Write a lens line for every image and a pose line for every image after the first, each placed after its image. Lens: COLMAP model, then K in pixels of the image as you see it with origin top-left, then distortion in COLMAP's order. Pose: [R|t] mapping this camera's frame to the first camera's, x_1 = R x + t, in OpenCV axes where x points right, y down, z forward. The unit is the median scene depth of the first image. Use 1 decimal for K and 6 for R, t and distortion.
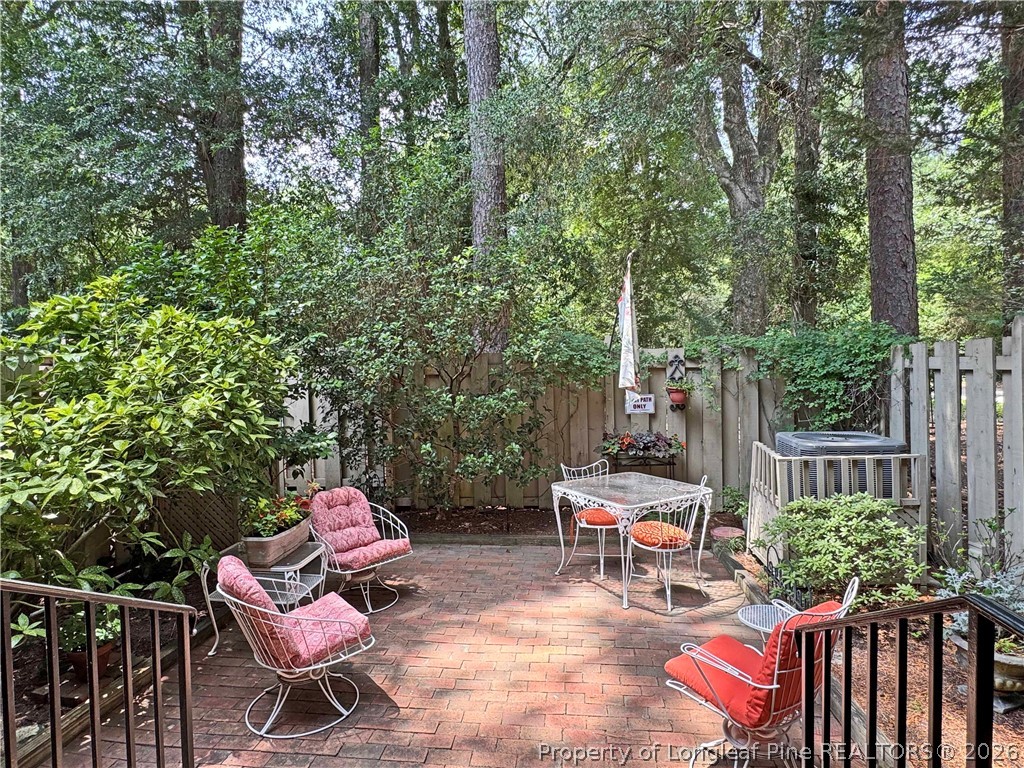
lens RADIAL K [[571.6, 0, 510.1], [0, 571.6, 380.2], [0, 0, 1]] dist [-0.001946, -0.000185]
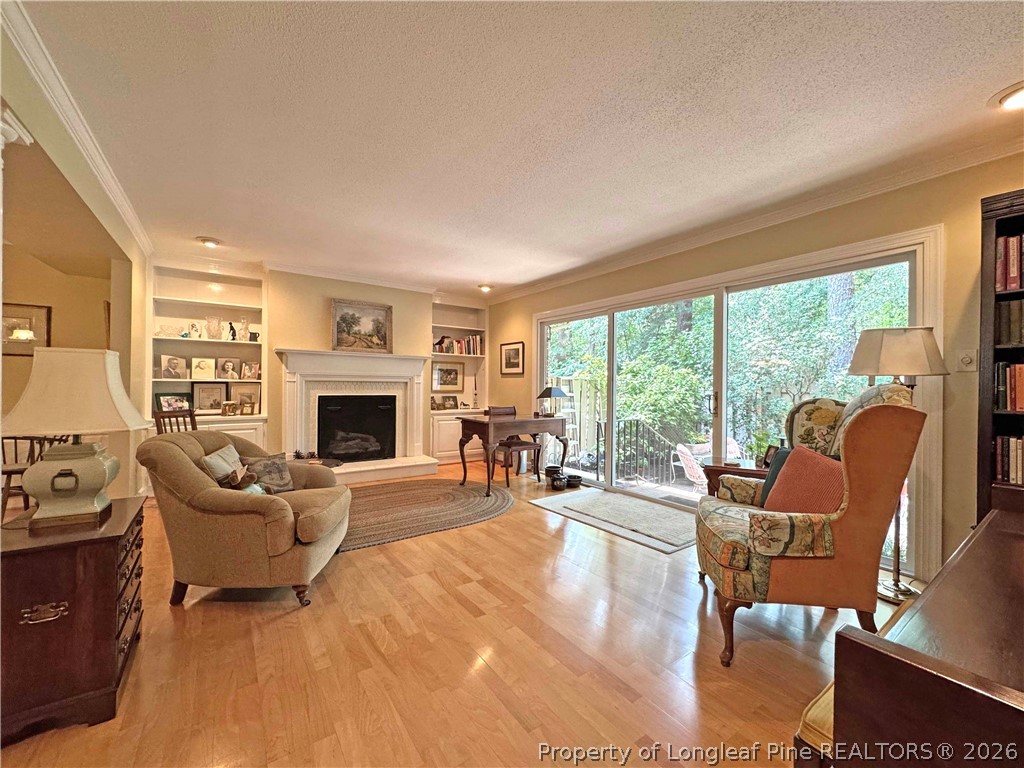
lens RADIAL K [[409.6, 0, 509.9], [0, 409.6, 382.9], [0, 0, 1]] dist [-0.000169, -0.000012]
pose [[0.658422, 0.020772, -0.752362, 0.517039], [-0.040782, 0.999135, -0.008104, 0.013718], [0.751543, 0.036019, 0.658700, -1.072703]]
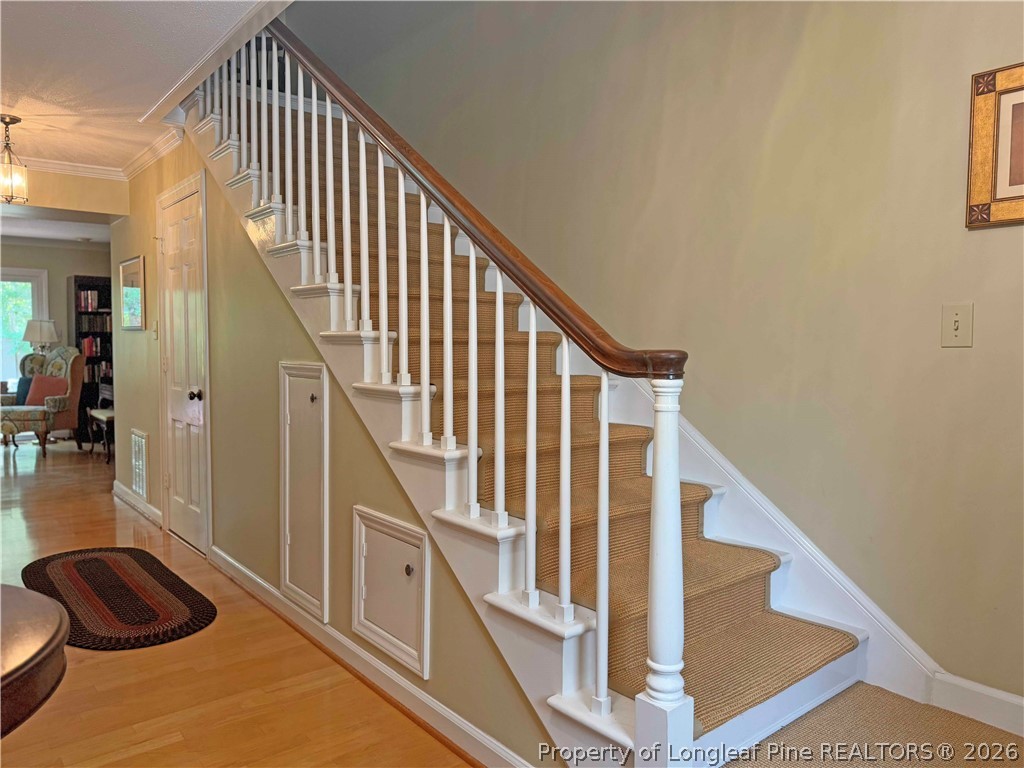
lens RADIAL K [[723.8, 0, 511.6], [0, 723.8, 382.3], [0, 0, 1]] dist [-0.002504, -0.000758]
pose [[0.698579, -0.018082, 0.715304, -2.048872], [0.004749, 0.999776, 0.020636, 0.194316], [-0.715517, -0.011018, 0.698509, -7.842180]]
